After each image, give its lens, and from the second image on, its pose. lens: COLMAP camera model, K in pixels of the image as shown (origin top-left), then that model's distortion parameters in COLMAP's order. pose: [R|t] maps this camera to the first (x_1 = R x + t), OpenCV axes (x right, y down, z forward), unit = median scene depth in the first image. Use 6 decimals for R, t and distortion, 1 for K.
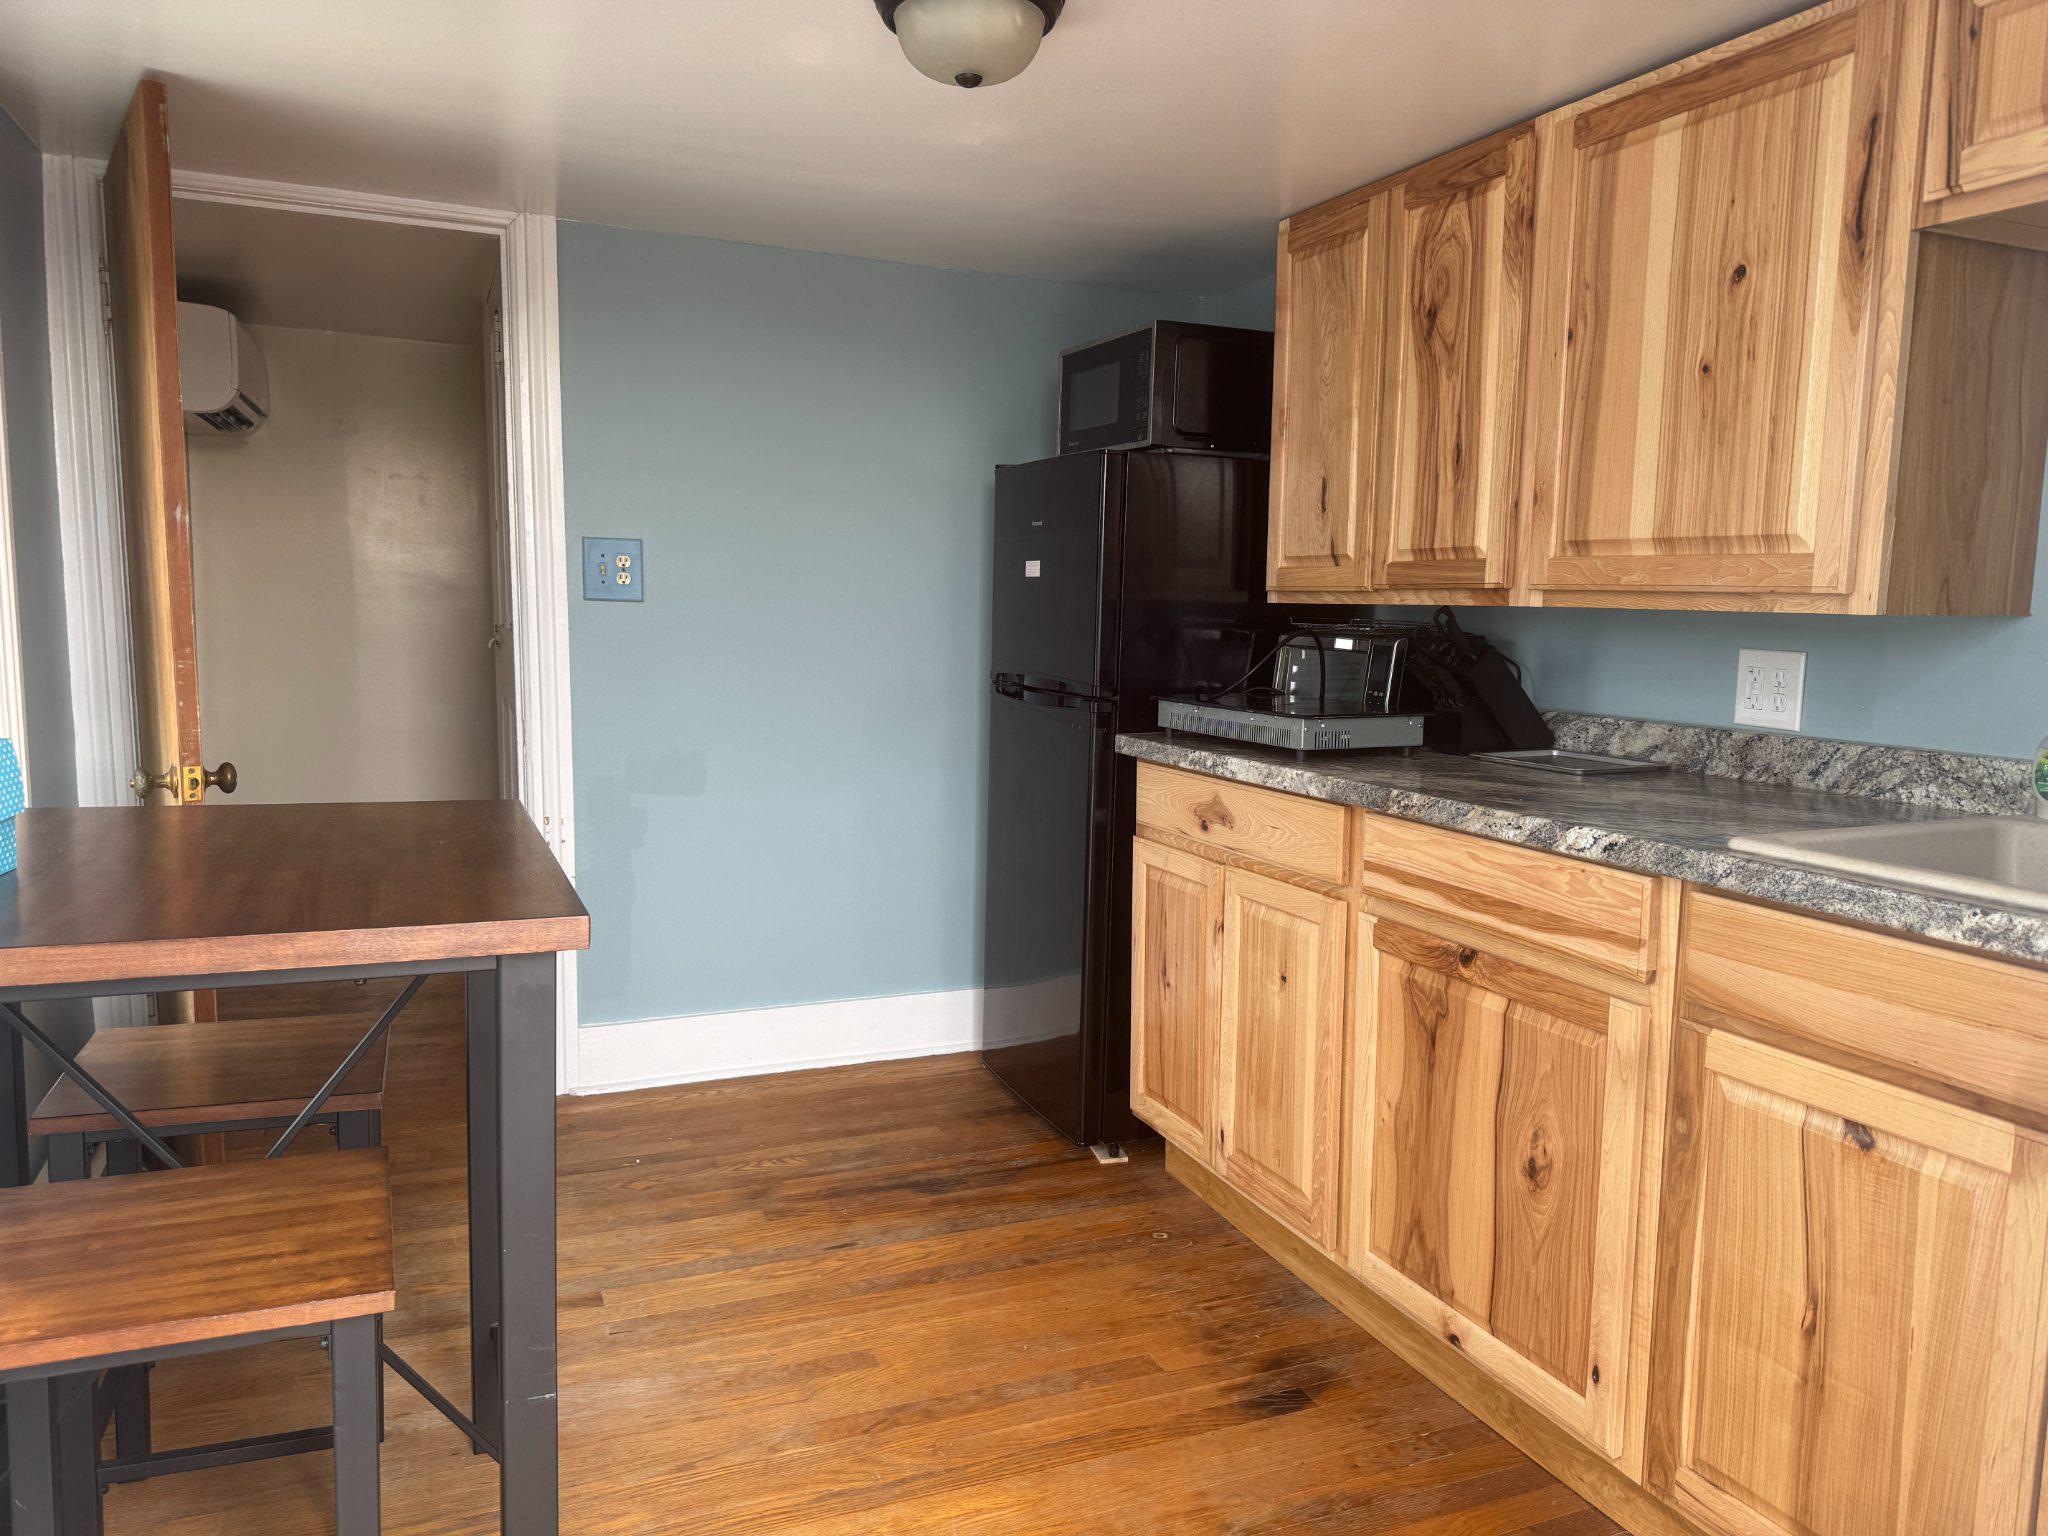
lens RADIAL K [[1448.9, 0, 1024.0], [0, 1448.9, 768.0], [0, 0, 1]] dist [0.184459, -0.337617]
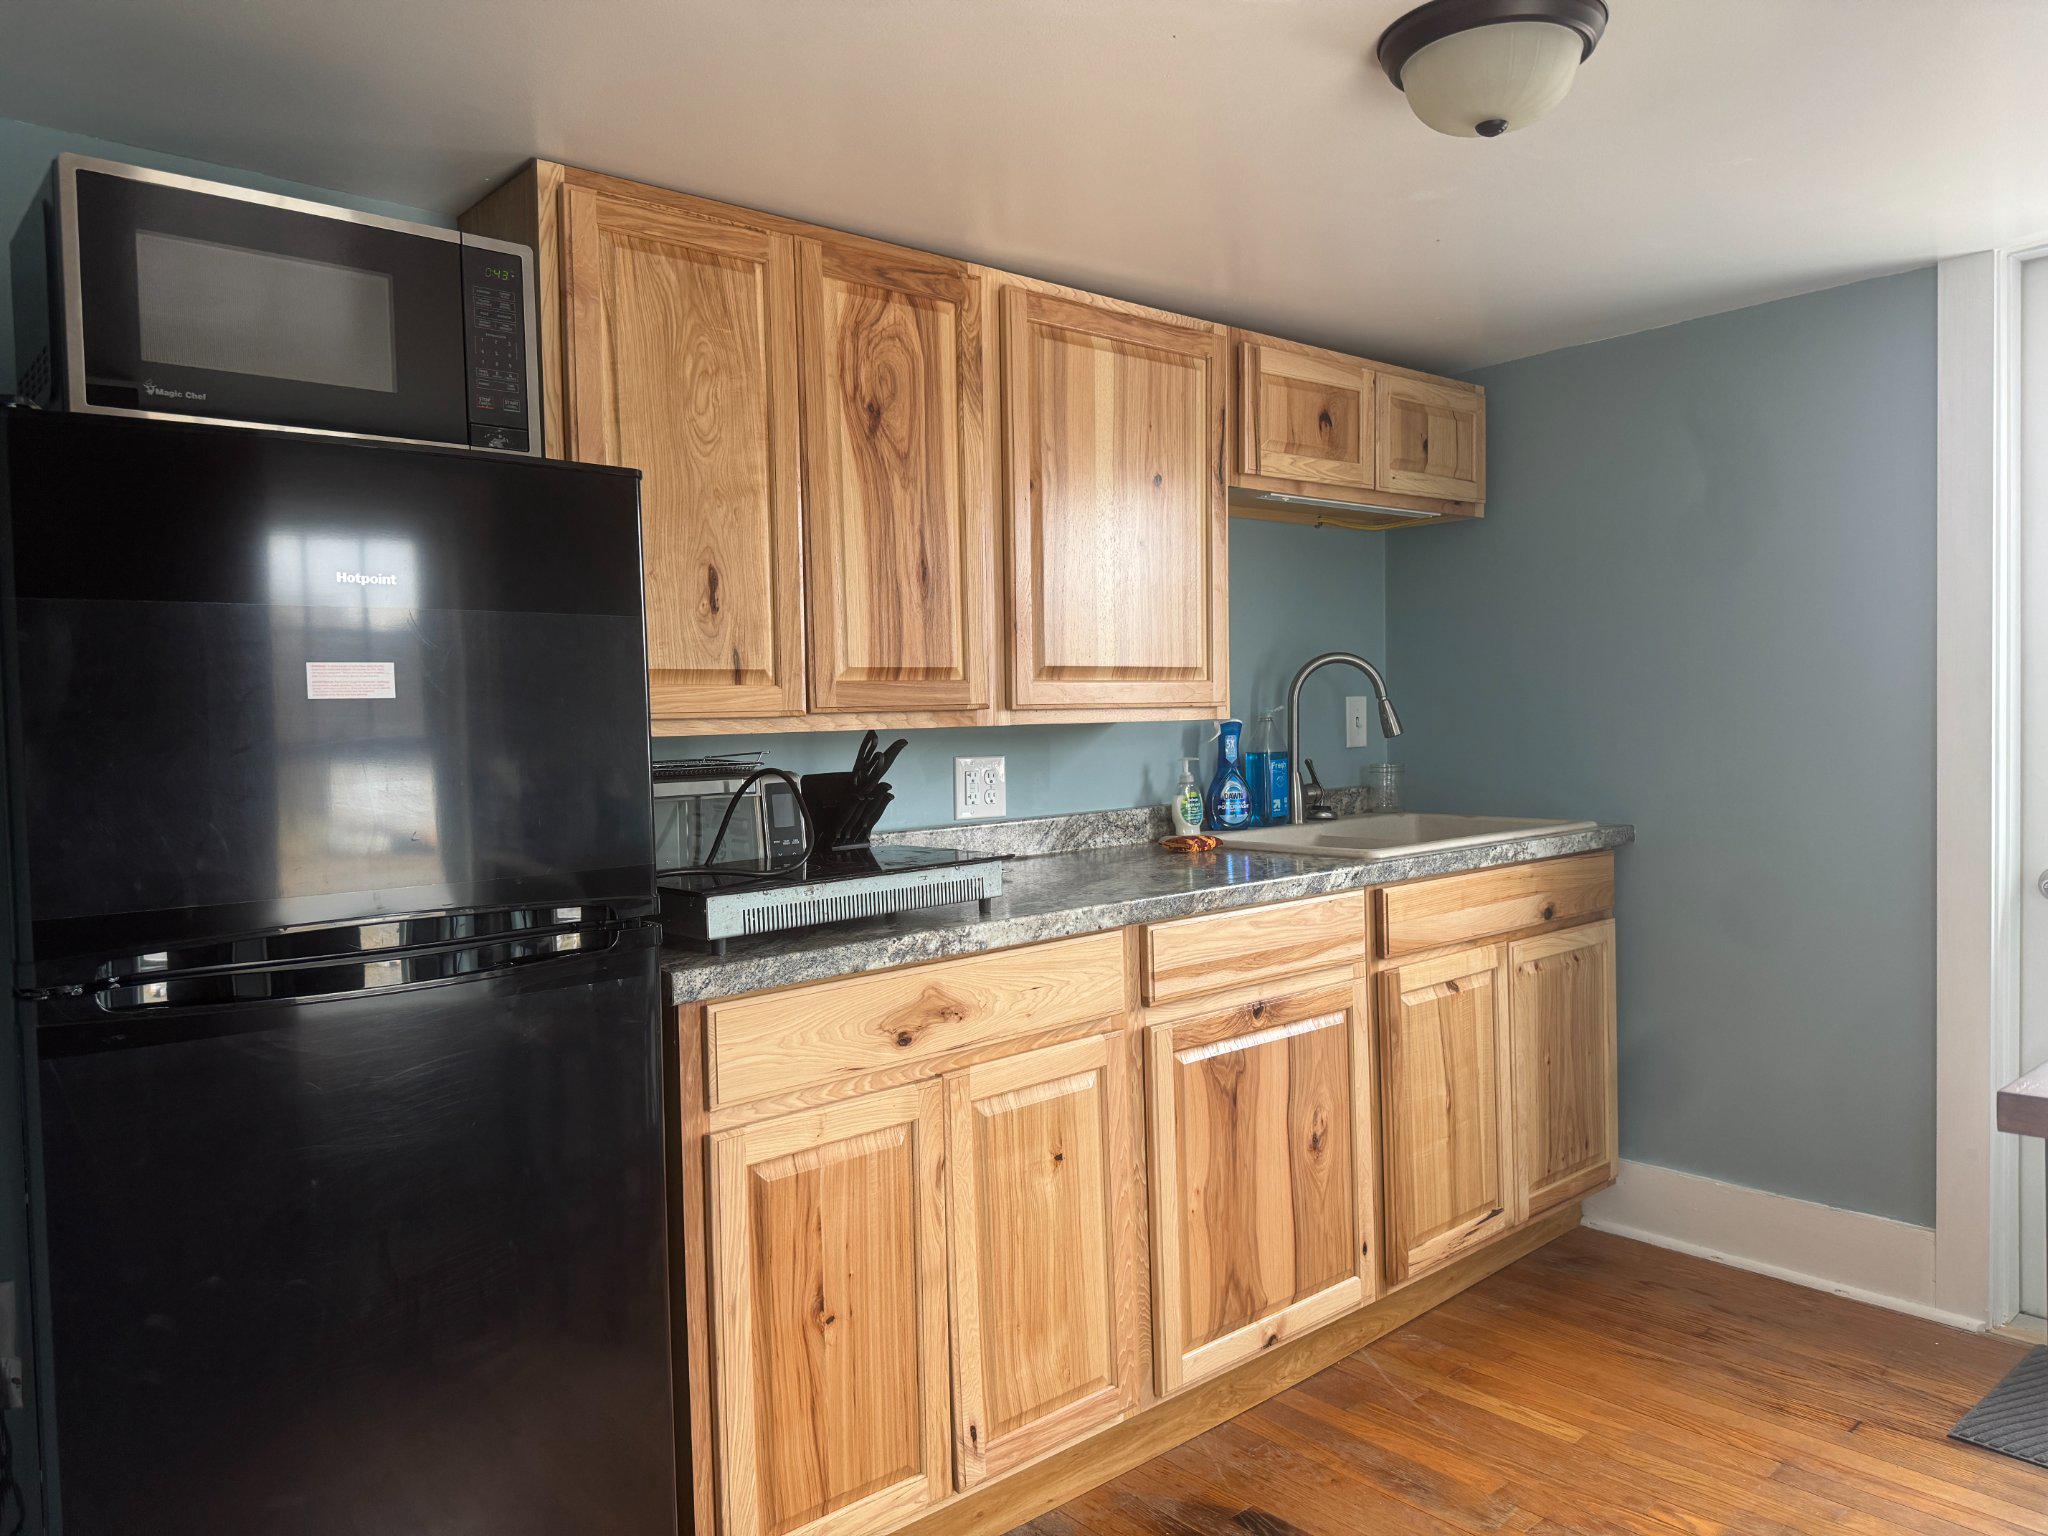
lens RADIAL K [[1448.9, 0, 1024.0], [0, 1448.9, 768.0], [0, 0, 1]] dist [0.184459, -0.337617]
pose [[-0.316211, -0.044120, 0.947663, -0.622398], [0.133250, 0.986950, 0.090411, -0.162970], [-0.939284, 0.154865, -0.306205, 1.243895]]
